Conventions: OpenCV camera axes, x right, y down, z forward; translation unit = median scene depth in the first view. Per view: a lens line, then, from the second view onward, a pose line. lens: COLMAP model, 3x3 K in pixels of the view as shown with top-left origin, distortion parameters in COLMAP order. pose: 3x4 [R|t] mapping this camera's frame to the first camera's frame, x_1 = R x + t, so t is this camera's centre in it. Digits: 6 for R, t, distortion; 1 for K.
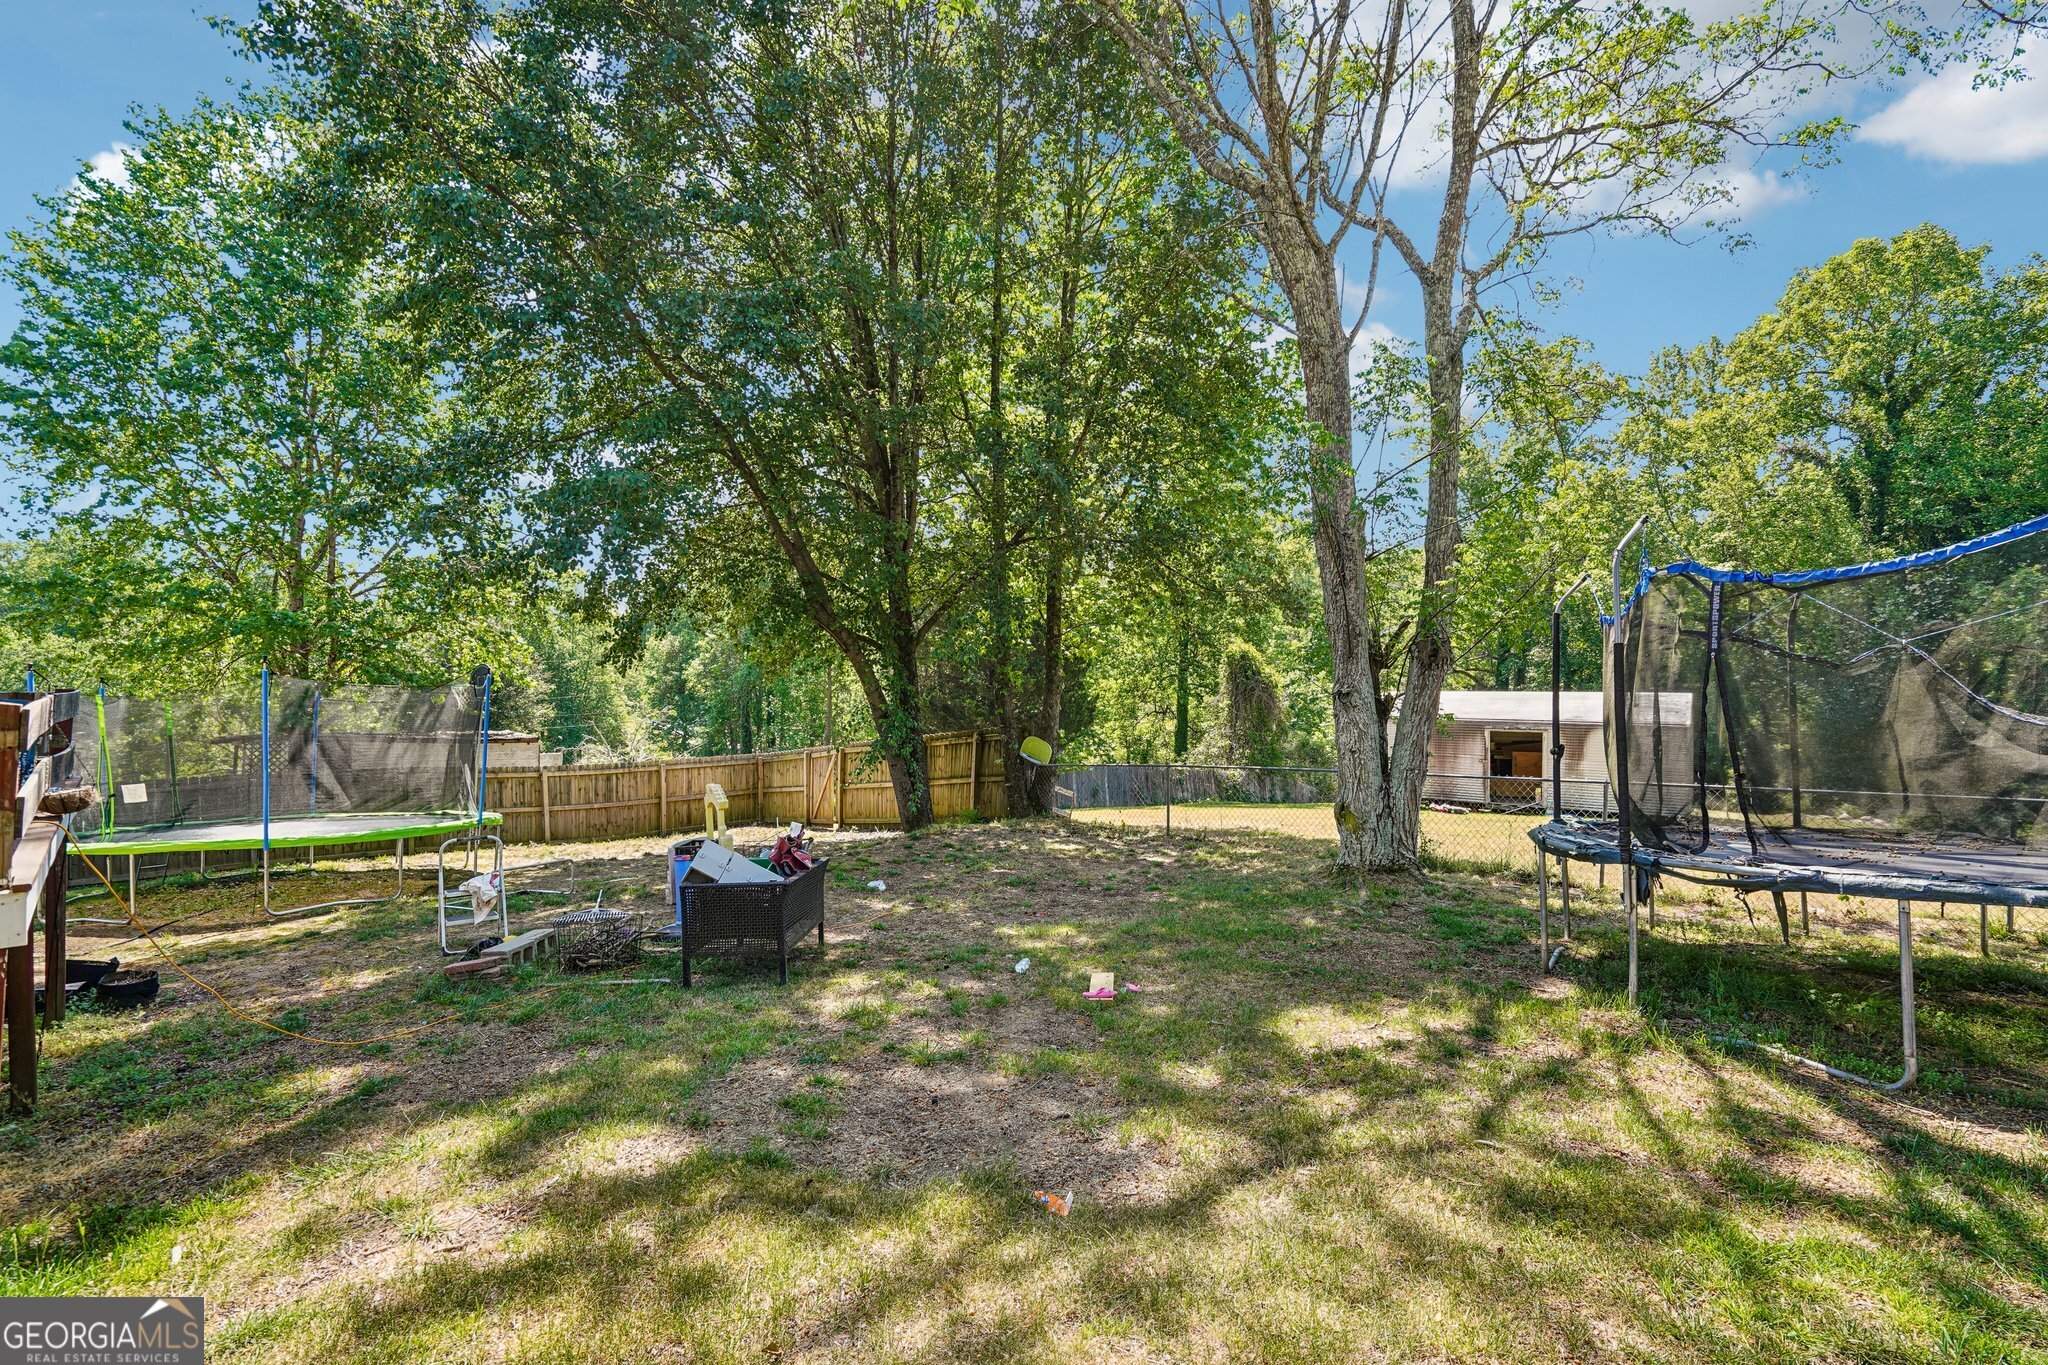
lens RADIAL K [[954.4, 0, 1019.8], [0, 954.4, 674.7], [0, 0, 1]] dist [-0.050055, 0.023653]
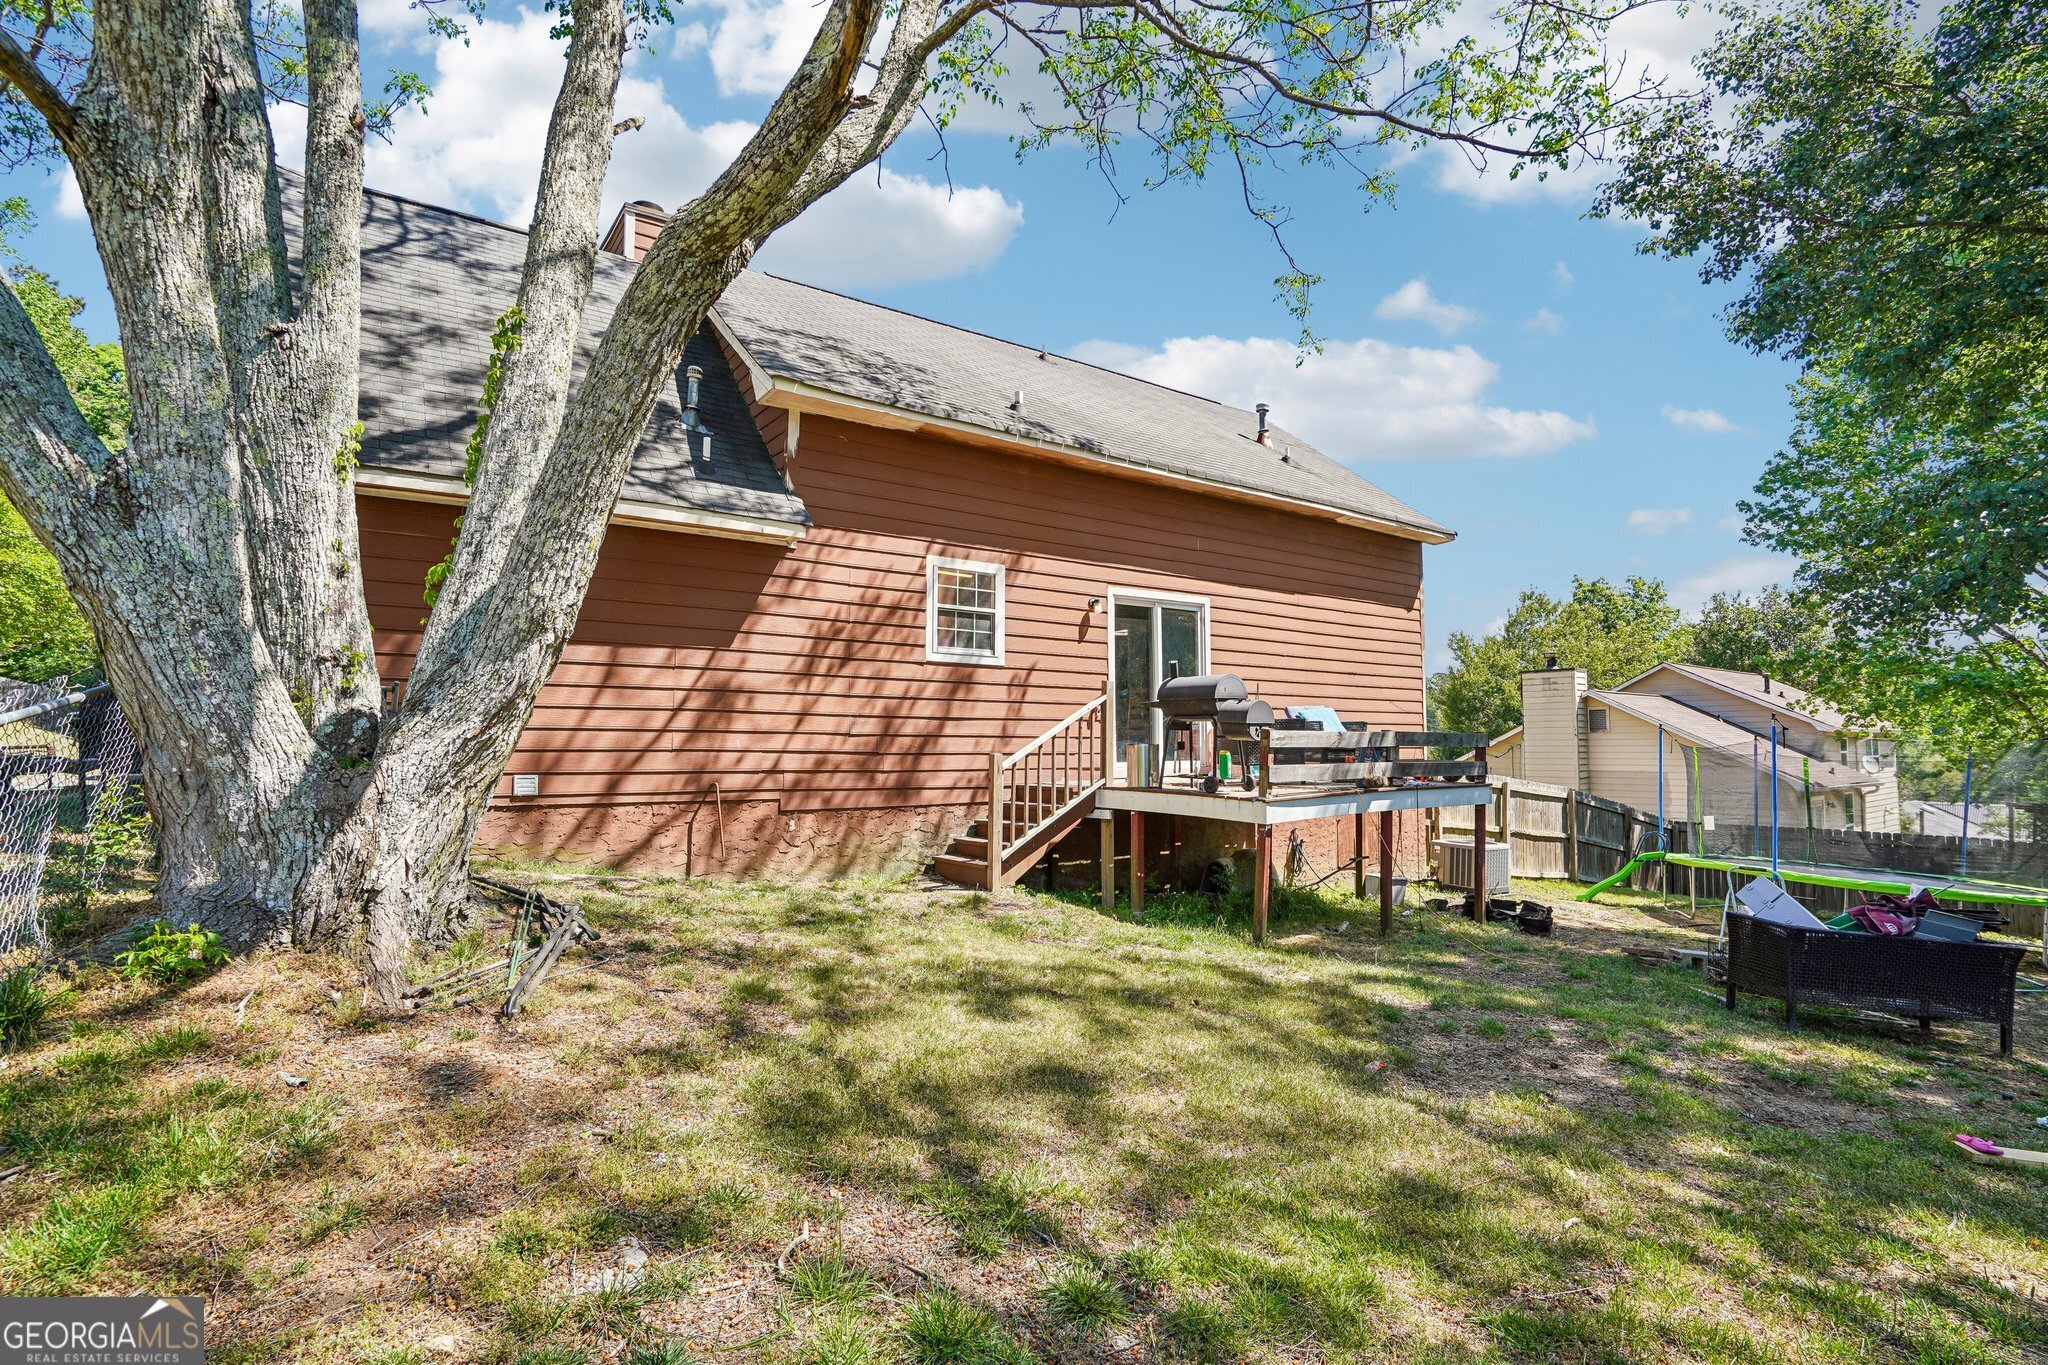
lens RADIAL K [[954.4, 0, 1019.8], [0, 954.4, 674.7], [0, 0, 1]] dist [-0.050055, 0.023653]
pose [[-0.155248, -0.079791, -0.984648, 1.392523], [-0.002980, 0.996766, -0.080303, 0.053909], [0.987871, -0.009533, -0.154984, 0.573997]]
